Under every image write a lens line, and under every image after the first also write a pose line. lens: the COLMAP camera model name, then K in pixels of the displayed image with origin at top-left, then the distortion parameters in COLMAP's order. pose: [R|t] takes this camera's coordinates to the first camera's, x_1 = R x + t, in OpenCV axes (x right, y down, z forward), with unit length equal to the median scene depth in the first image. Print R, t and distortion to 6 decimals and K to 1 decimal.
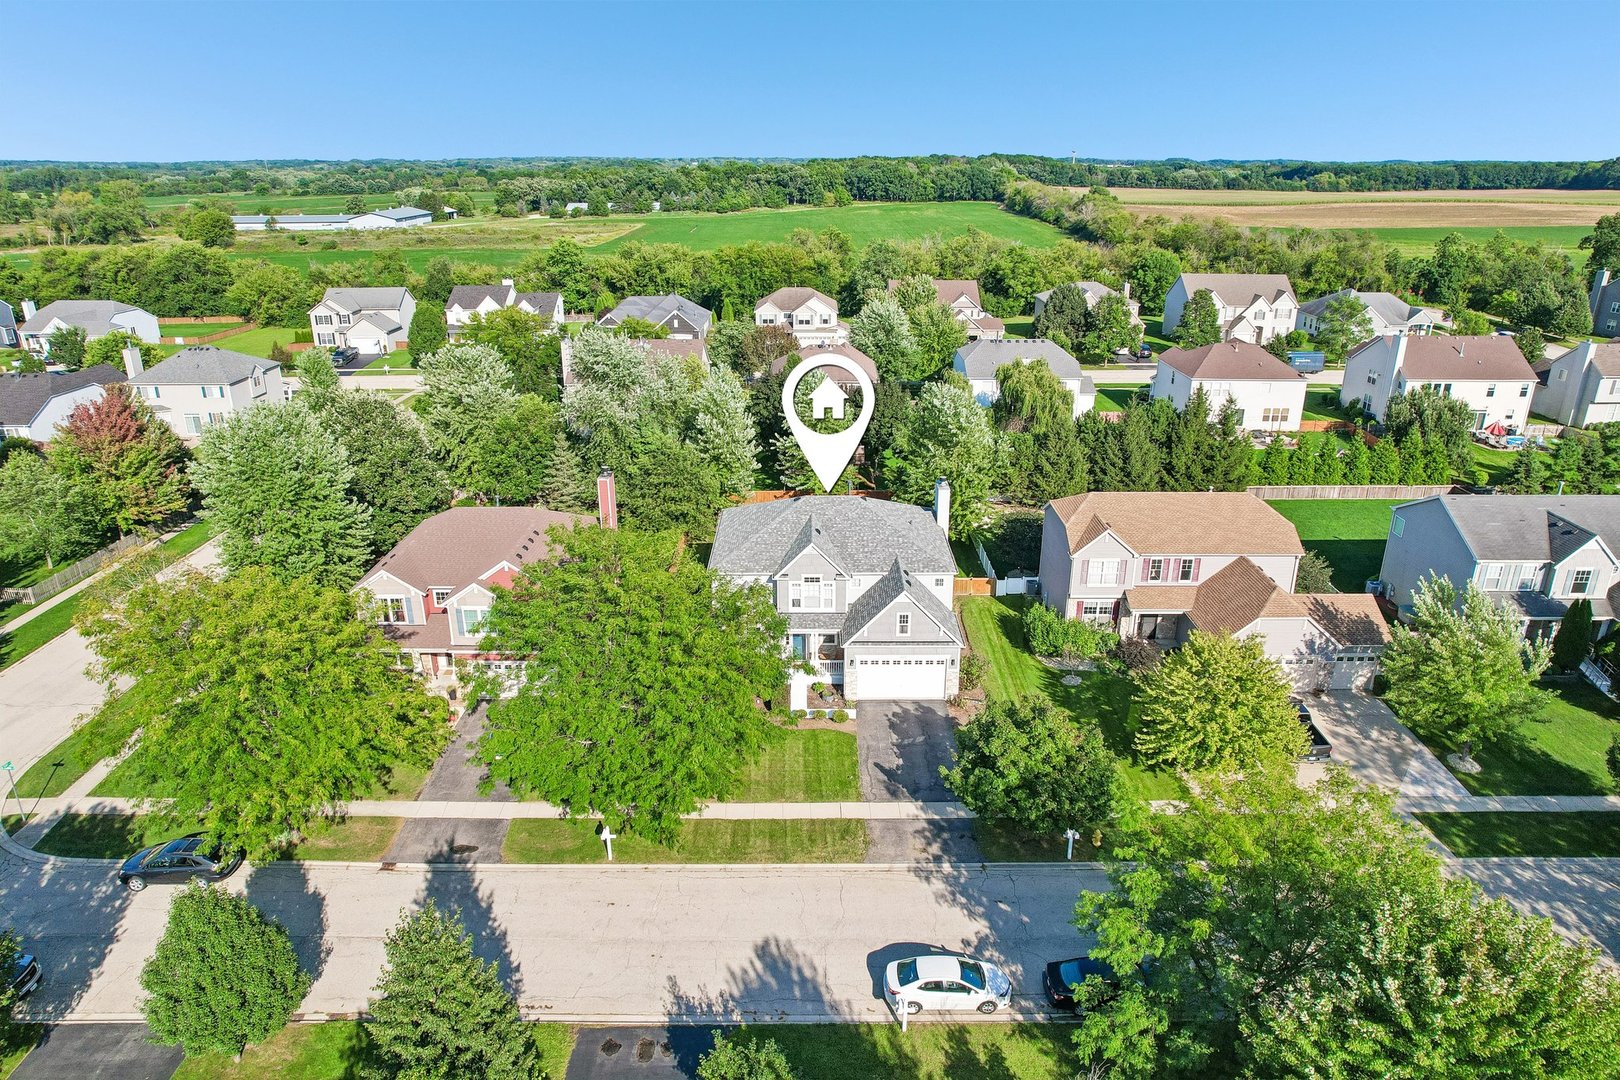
lens RADIAL K [[1022.9, 0, 810.0], [0, 1022.9, 540.0], [0, 0, 1]] dist [-0.020081, 0.003611]
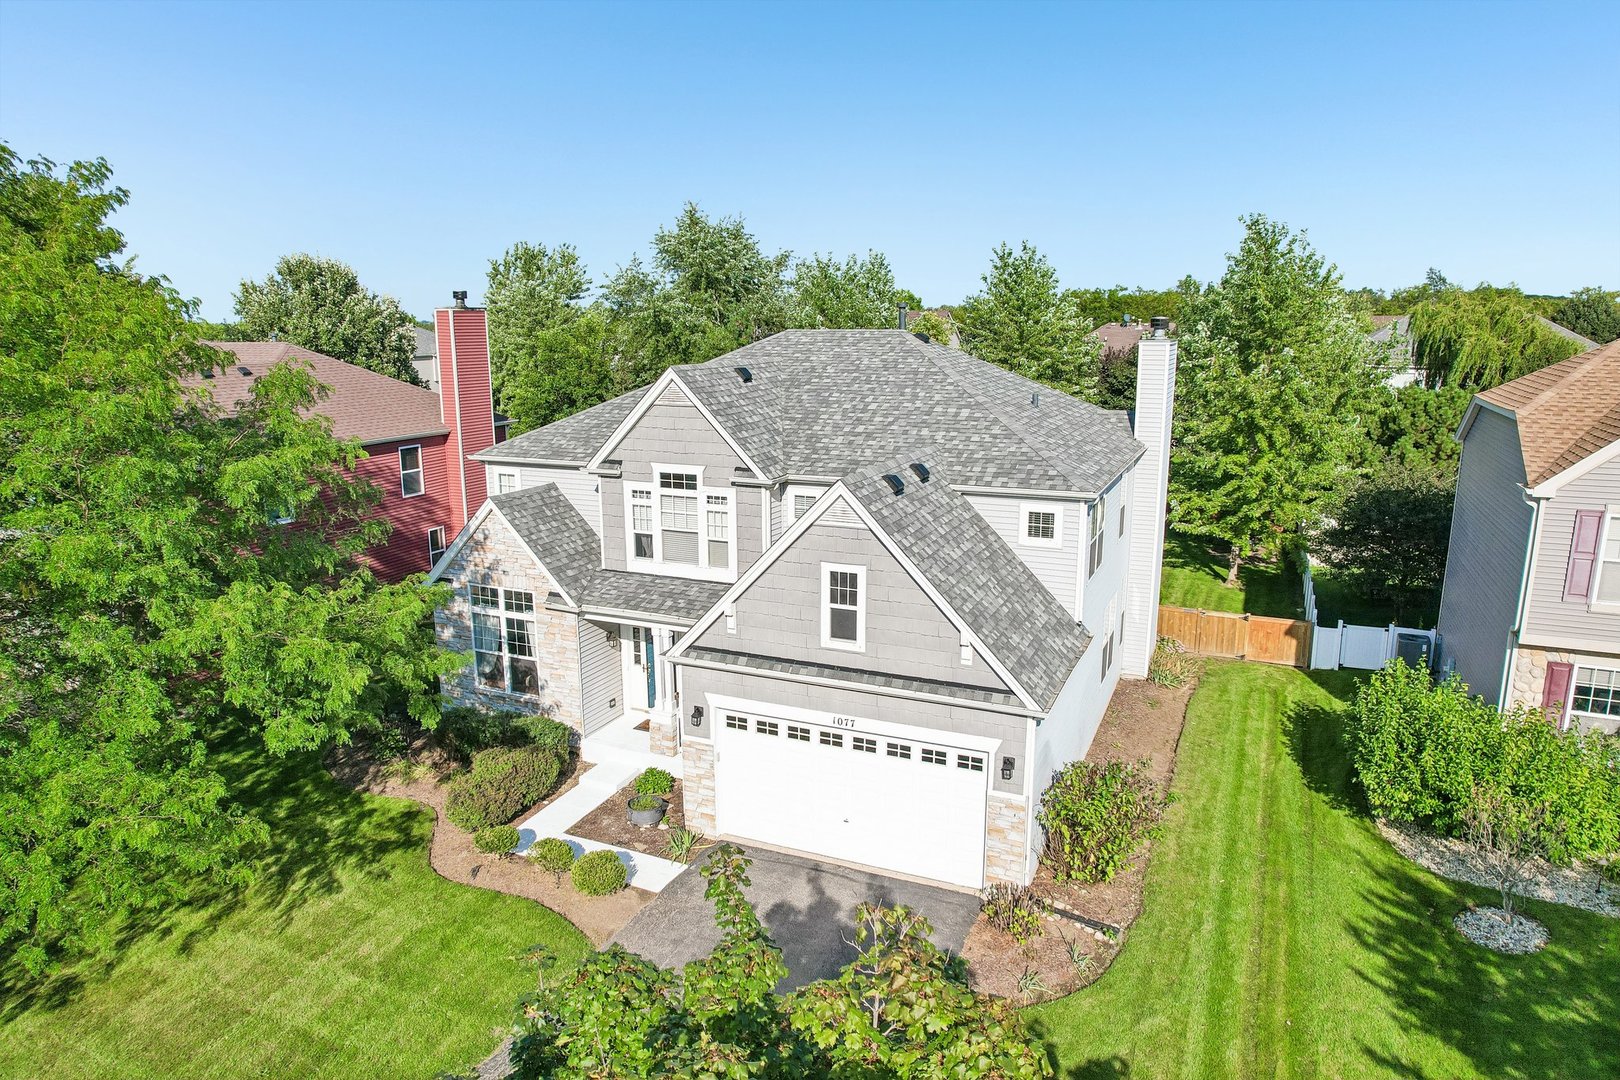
lens RADIAL K [[1022.9, 0, 810.0], [0, 1022.9, 540.0], [0, 0, 1]] dist [-0.020081, 0.003611]
pose [[0.914728, 0.085318, -0.394960, 0.190608], [-0.140803, 0.983493, -0.113649, 0.094274], [0.378744, 0.159569, 0.911642, 0.687731]]
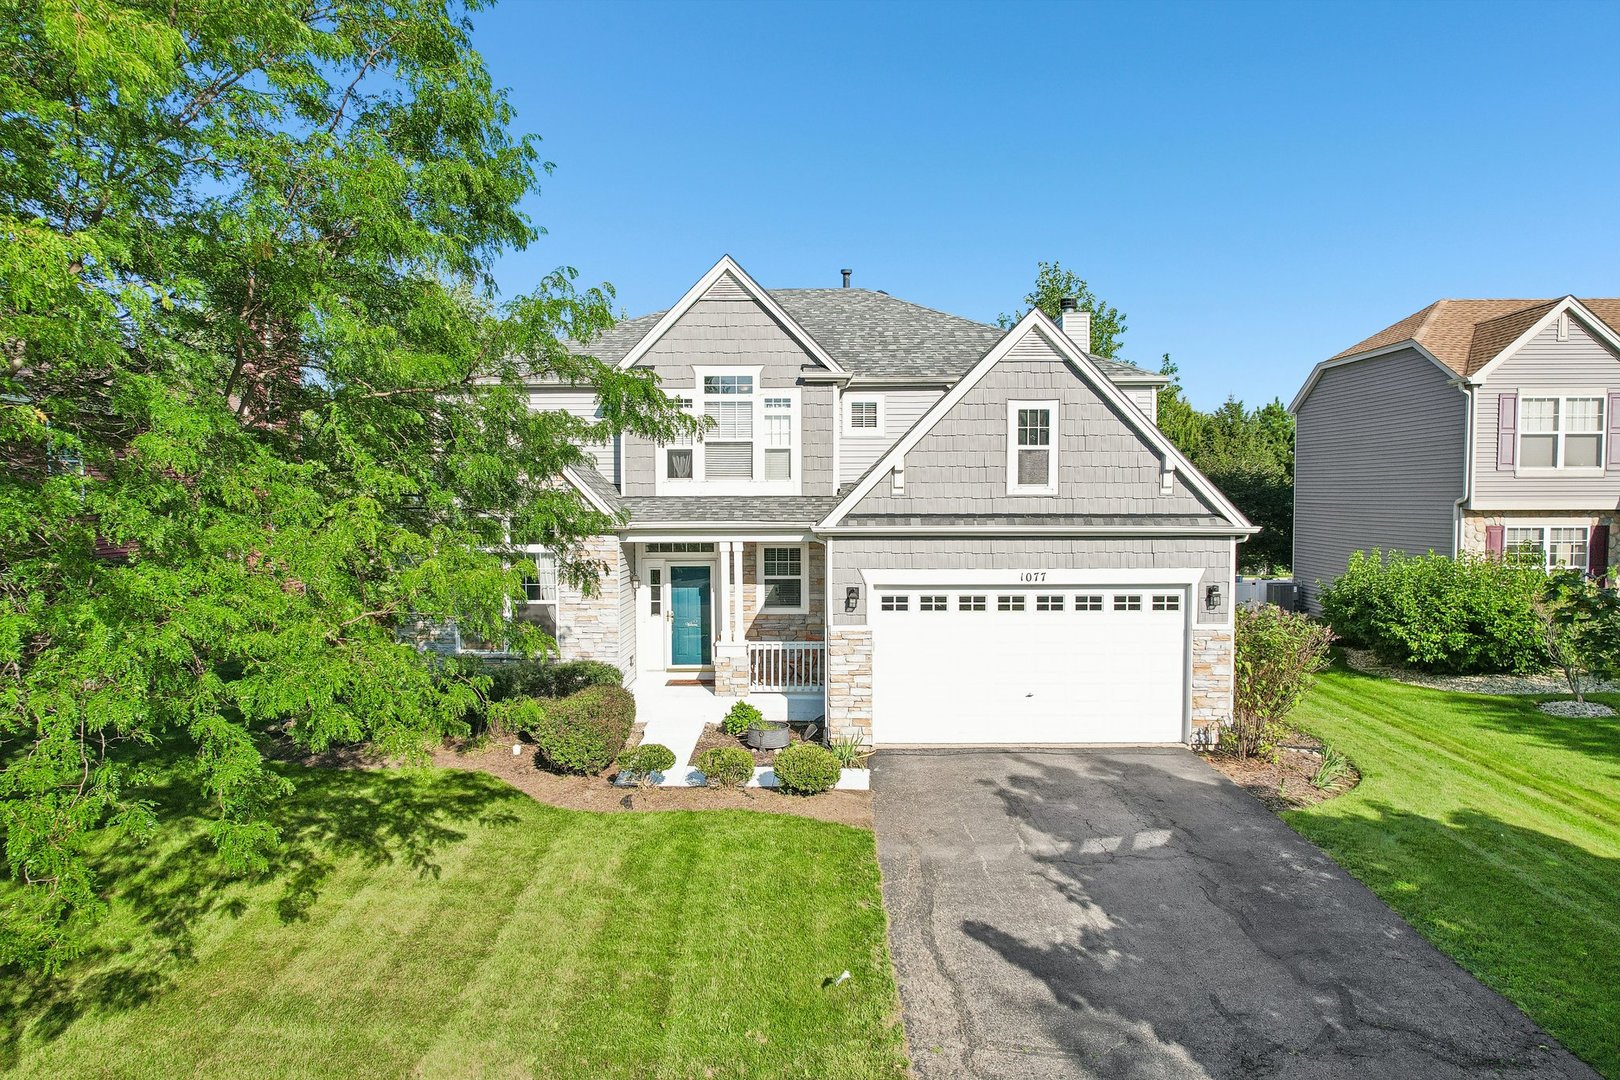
lens RADIAL K [[1022.9, 0, 810.0], [0, 1022.9, 540.0], [0, 0, 1]] dist [-0.020081, 0.003611]
pose [[0.999931, 0.000796, -0.011688, 0.031607], [-0.004361, 0.951275, -0.308312, 0.185839], [0.010873, 0.308341, 0.951214, 0.705118]]
